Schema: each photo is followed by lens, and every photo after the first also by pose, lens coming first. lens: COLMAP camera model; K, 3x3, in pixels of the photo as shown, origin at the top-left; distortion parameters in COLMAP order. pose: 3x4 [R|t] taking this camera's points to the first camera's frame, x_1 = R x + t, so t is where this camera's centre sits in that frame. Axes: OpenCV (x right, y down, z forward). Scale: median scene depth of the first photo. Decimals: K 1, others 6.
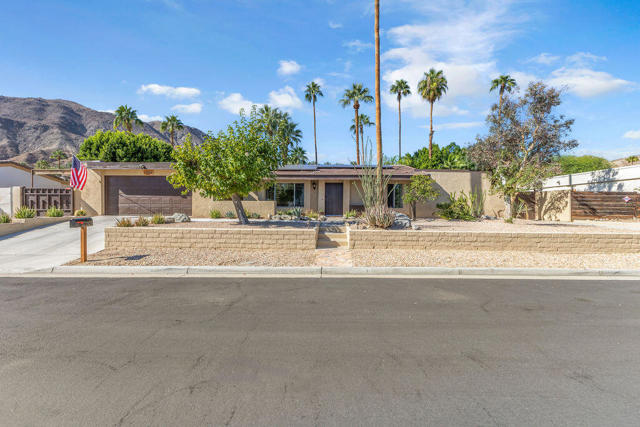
lens RADIAL K [[275.4, 0, 320.8], [0, 275.4, 211.3], [0, 0, 1]] dist [0.011194, -0.001487]
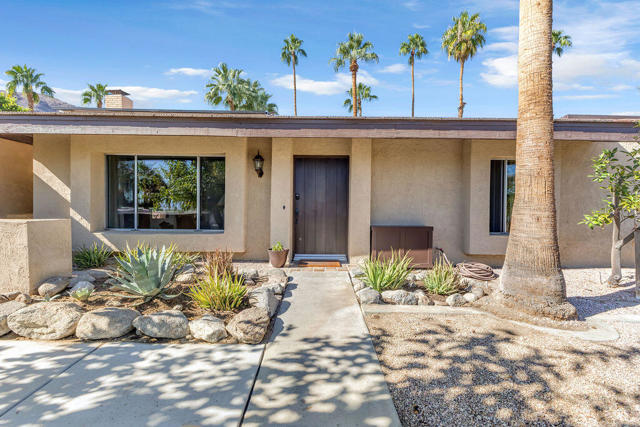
lens RADIAL K [[275.4, 0, 320.8], [0, 275.4, 211.3], [0, 0, 1]] dist [0.011194, -0.001487]
pose [[0.999086, 0.000031, 0.042737, 0.015356], [-0.000133, 0.999997, 0.002389, -0.018019], [-0.042737, -0.002393, 0.999084, 0.311530]]
